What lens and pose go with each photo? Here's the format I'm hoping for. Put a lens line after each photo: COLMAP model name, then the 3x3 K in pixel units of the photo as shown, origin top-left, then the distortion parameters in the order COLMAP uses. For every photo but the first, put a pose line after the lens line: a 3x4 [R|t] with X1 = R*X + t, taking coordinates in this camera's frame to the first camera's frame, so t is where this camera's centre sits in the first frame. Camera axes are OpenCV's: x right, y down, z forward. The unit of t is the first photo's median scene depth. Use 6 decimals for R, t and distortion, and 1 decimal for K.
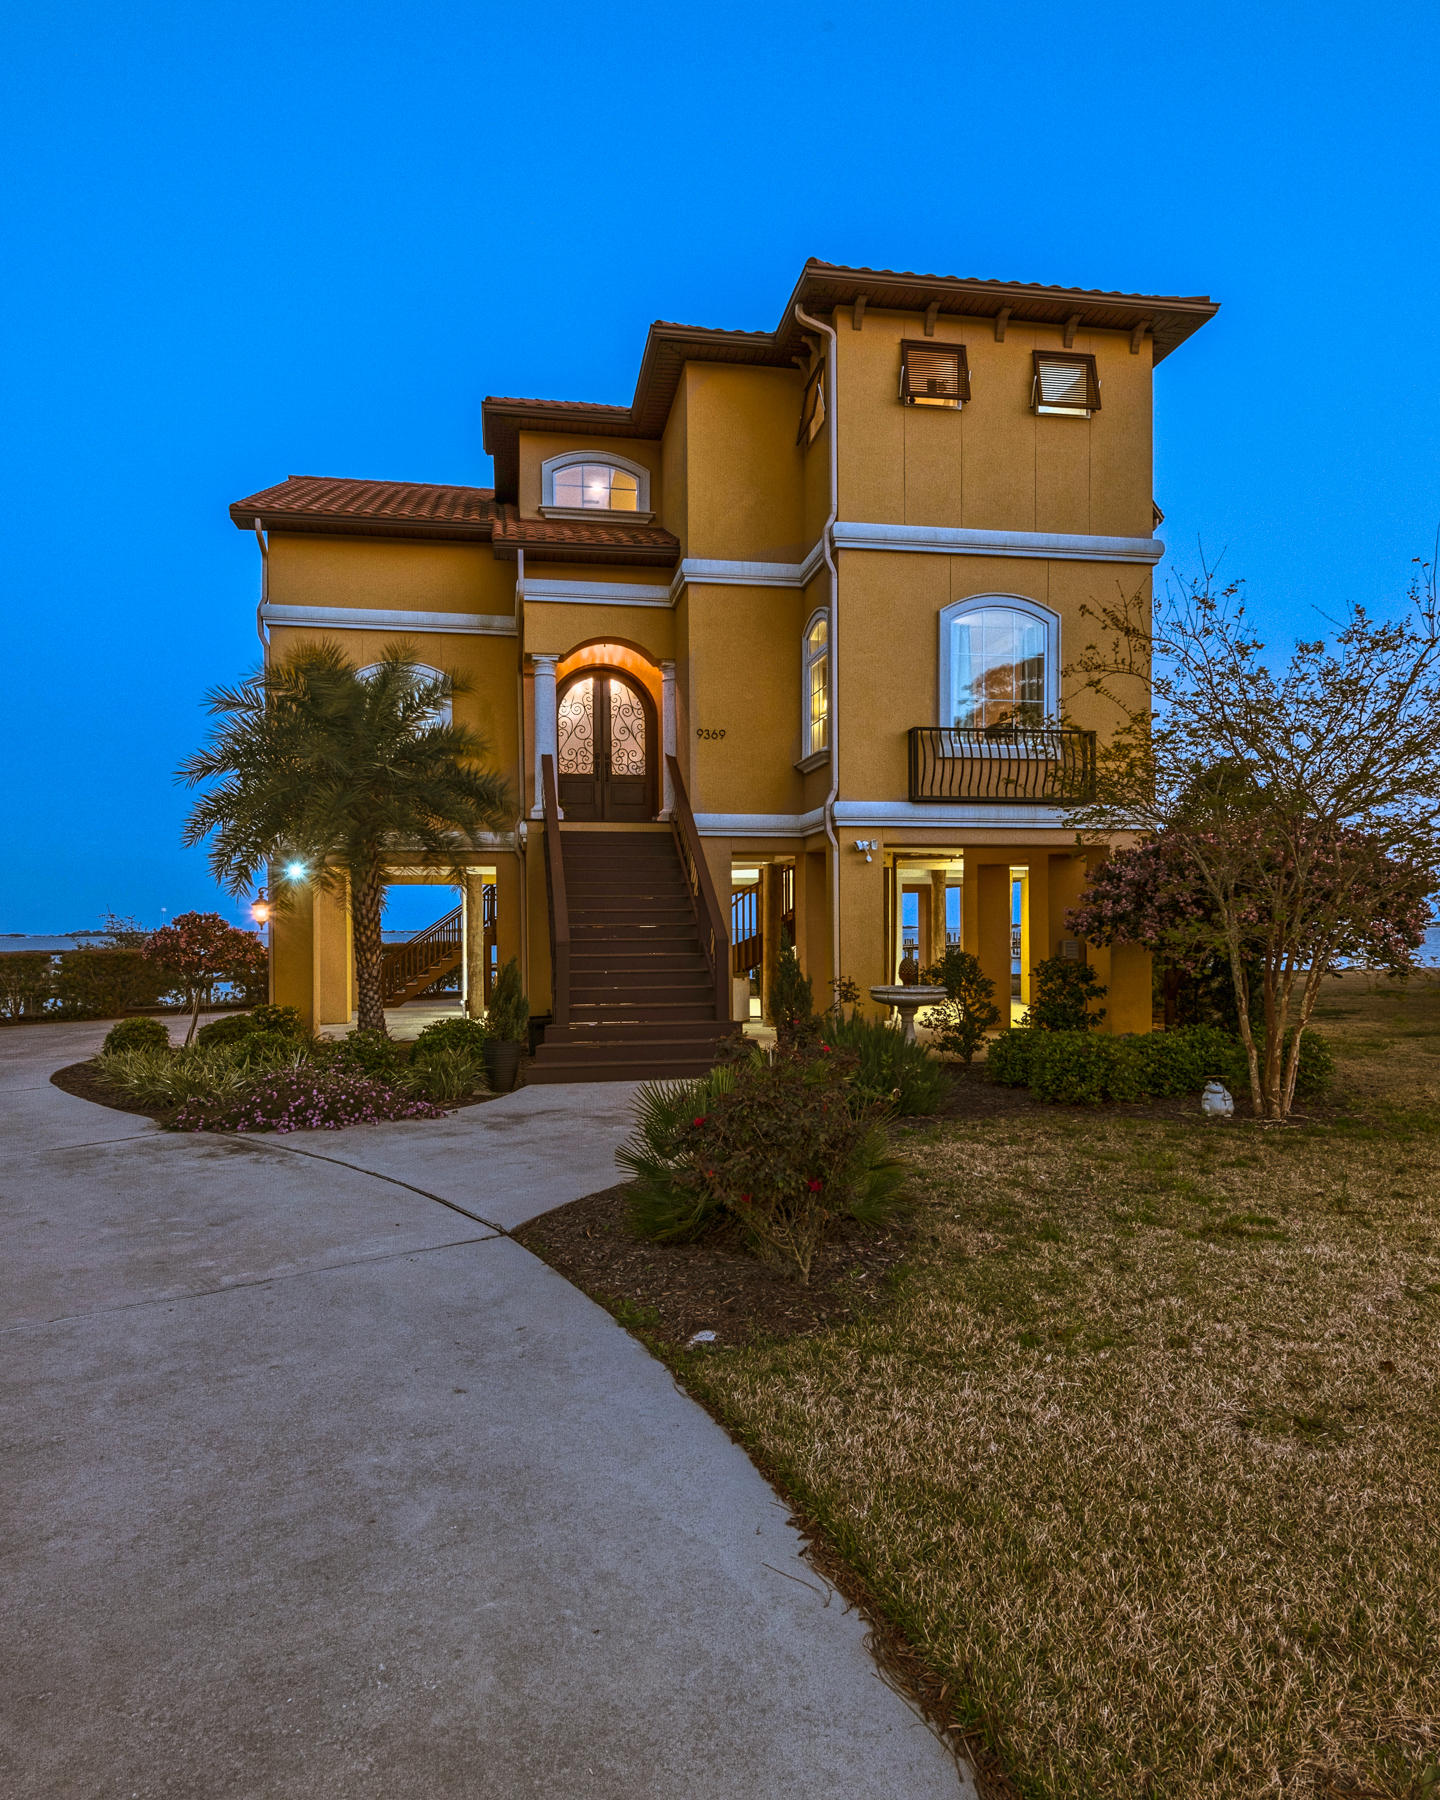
lens RADIAL K [[1109.2, 0, 704.4], [0, 1109.2, 939.7], [0, 0, 1]] dist [0.030678, -0.009646]
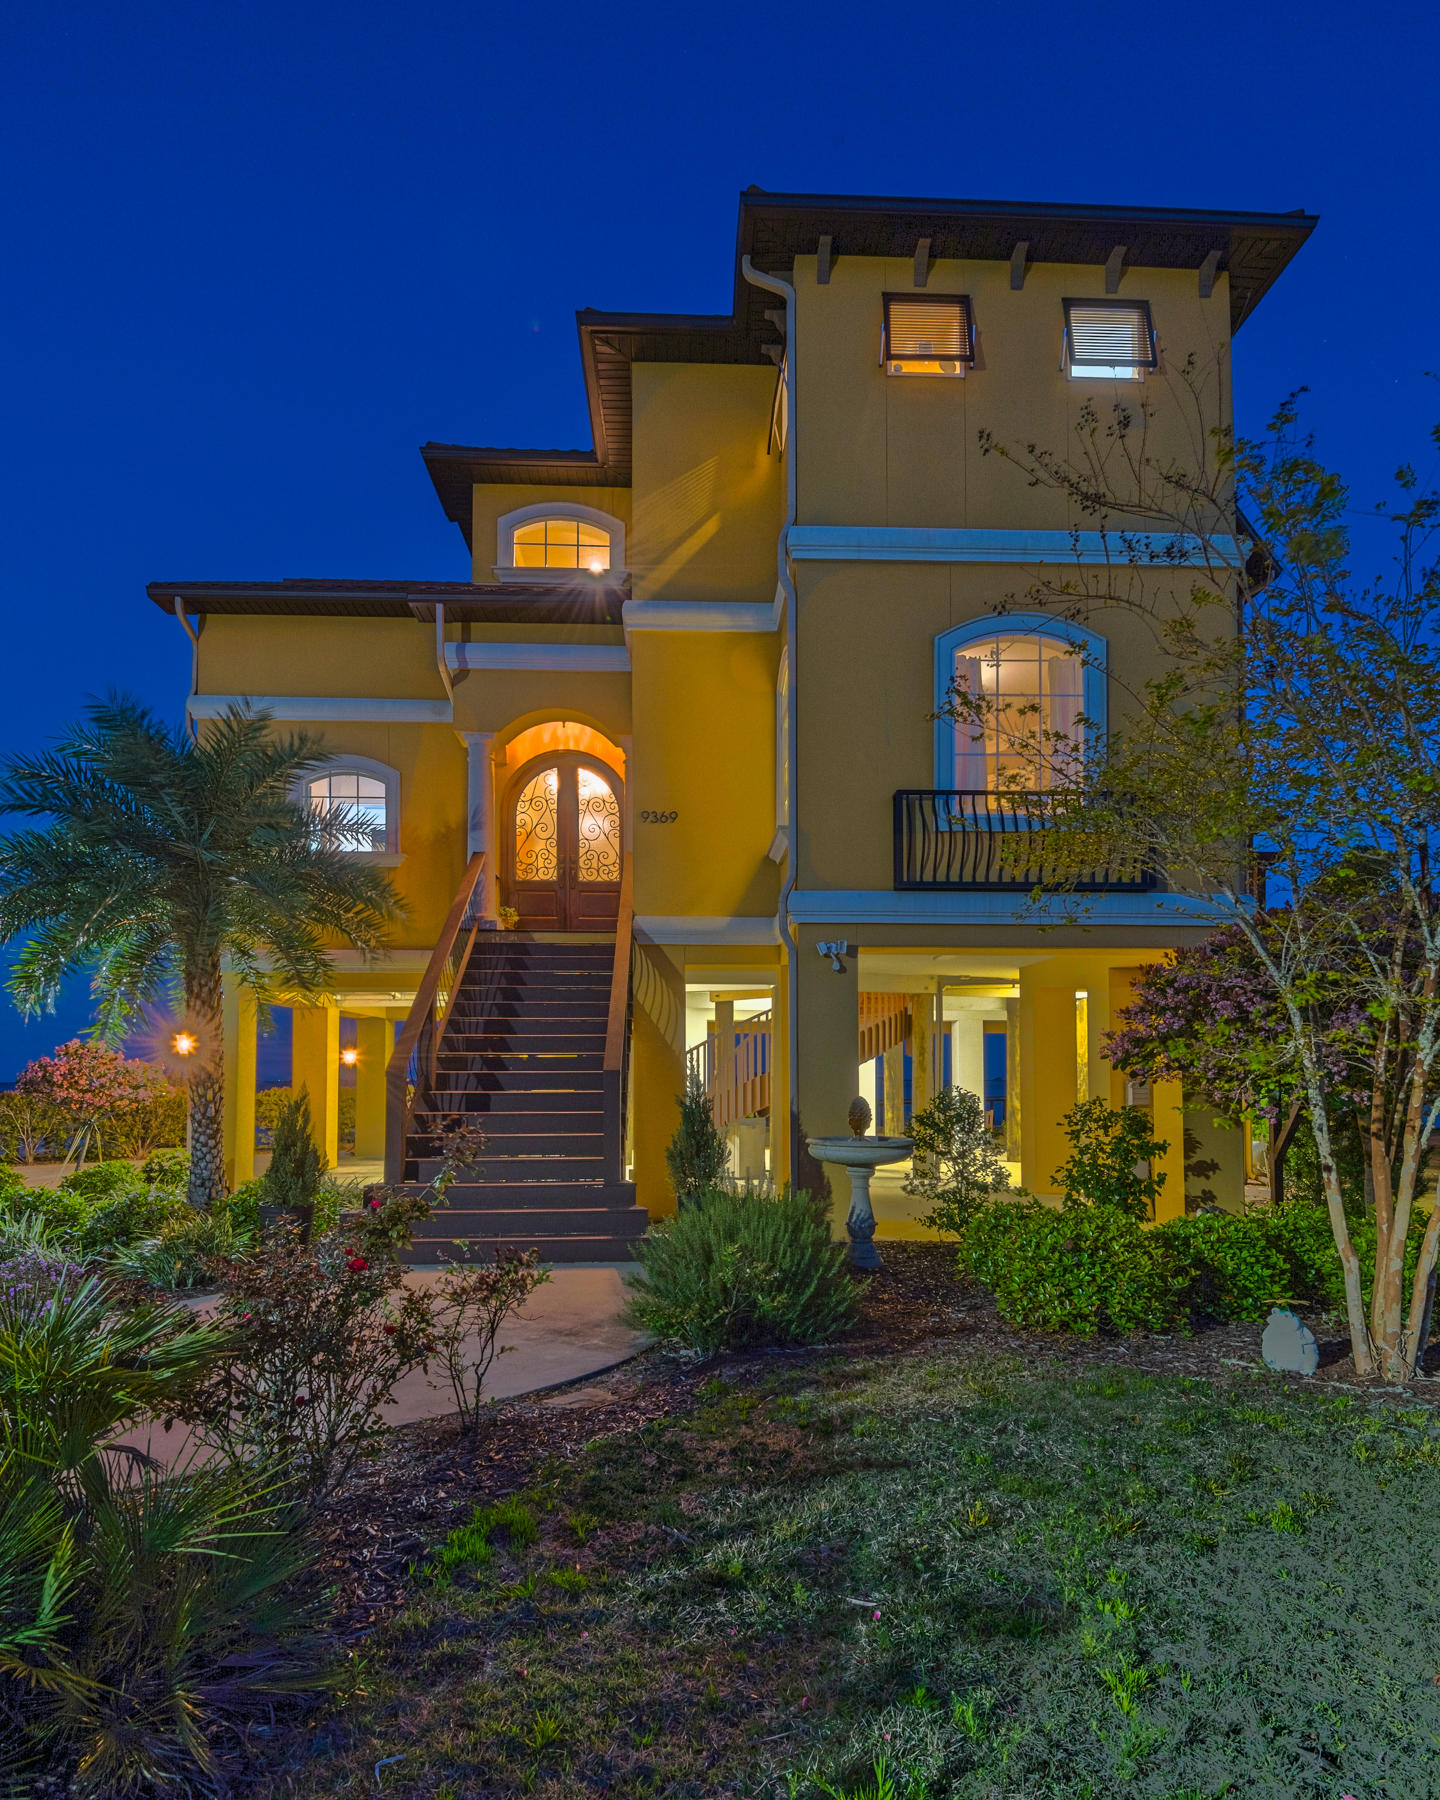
lens RADIAL K [[1043.7, 0, 736.4], [0, 1043.7, 1059.3], [0, 0, 1]] dist [0.005355, -0.011805]
pose [[0.991569, 0.003422, -0.129531, 0.167330], [-0.007243, 0.999552, -0.029038, 0.010126], [0.129373, 0.029731, 0.991150, 0.288772]]
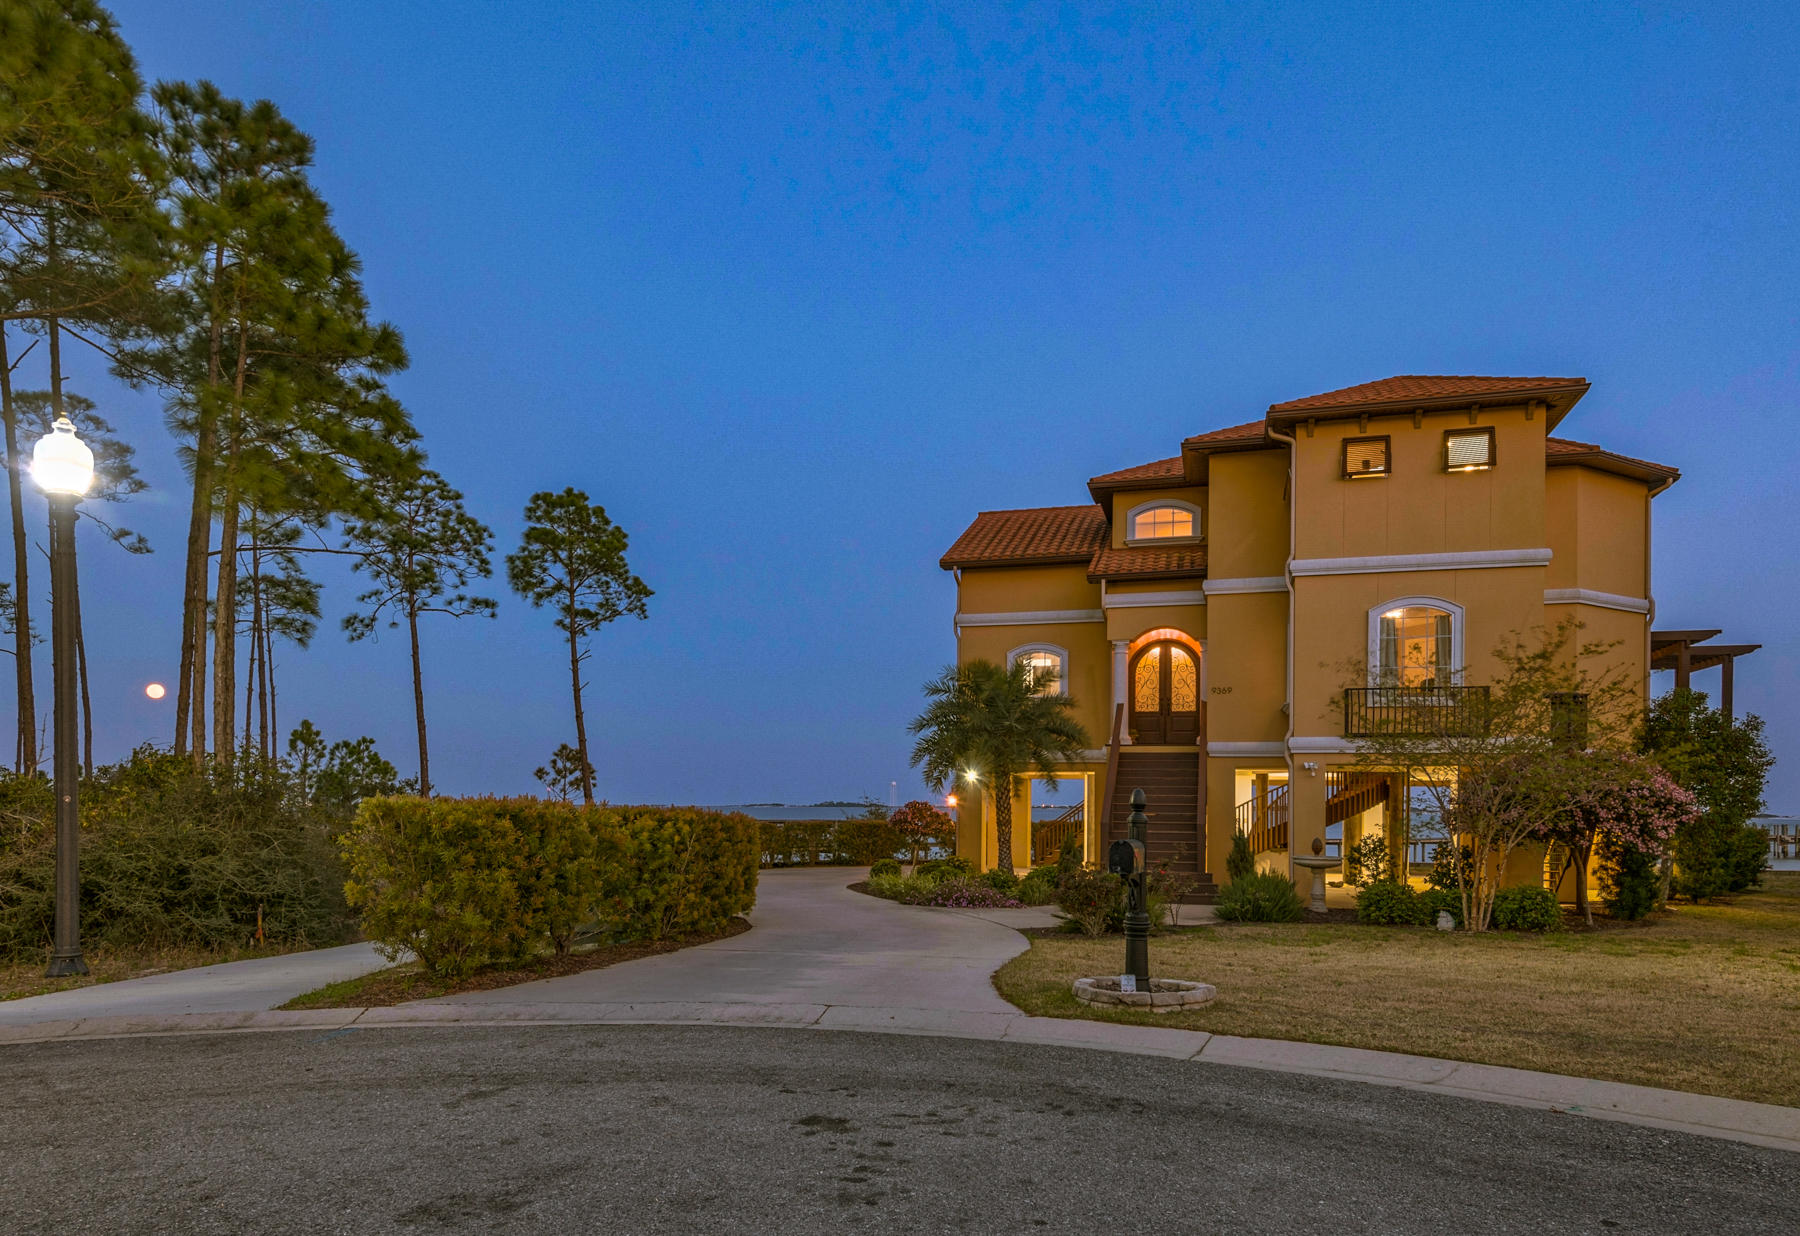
lens RADIAL K [[1203.4, 0, 840.6], [0, 1203.4, 794.2], [0, 0, 1]] dist [0.029648, -0.026949]
pose [[0.882632, 0.012946, -0.469887, 0.347672], [-0.021855, 0.999670, -0.013509, -0.008124], [0.469557, 0.022193, 0.882623, -0.766616]]
